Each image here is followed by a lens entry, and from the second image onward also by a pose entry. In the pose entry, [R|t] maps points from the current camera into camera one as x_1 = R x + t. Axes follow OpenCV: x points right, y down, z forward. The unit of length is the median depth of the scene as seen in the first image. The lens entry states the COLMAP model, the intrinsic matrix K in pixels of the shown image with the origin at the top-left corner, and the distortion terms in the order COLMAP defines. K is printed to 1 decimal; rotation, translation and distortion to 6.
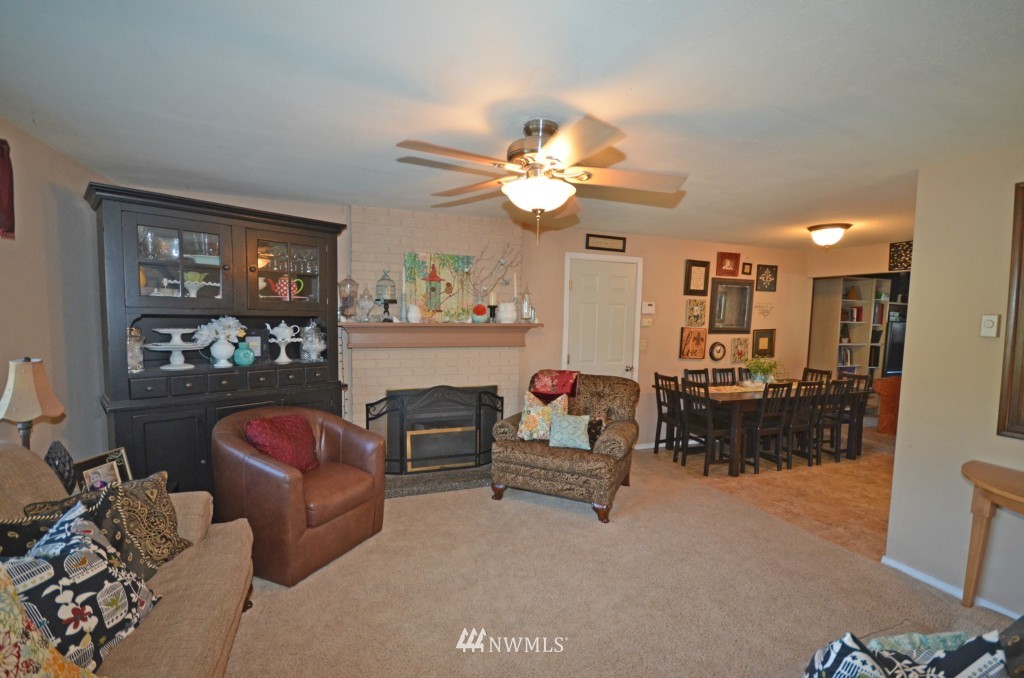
lens RADIAL K [[457.8, 0, 507.3], [0, 457.8, 346.5], [0, 0, 1]] dist [0.000280, -0.002755]
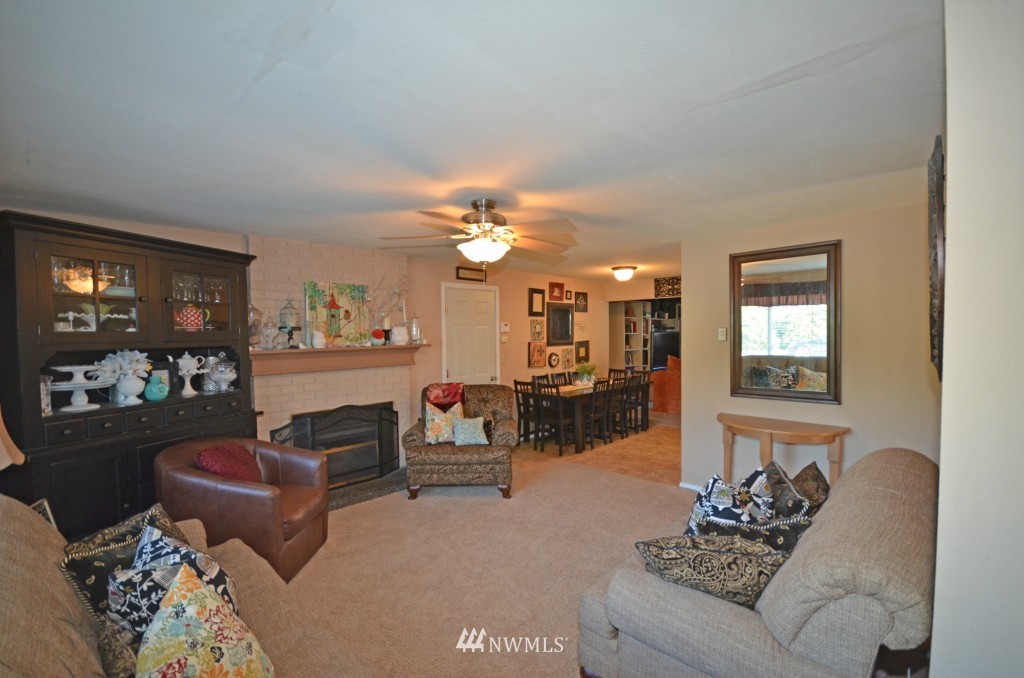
lens RADIAL K [[457.8, 0, 516.3], [0, 457.8, 343.6], [0, 0, 1]] dist [0.000280, -0.002755]
pose [[0.903960, -0.040871, 0.425659, -0.248761], [0.059545, 0.997755, -0.030650, -0.002713], [-0.423451, 0.053052, 0.904364, -0.155321]]
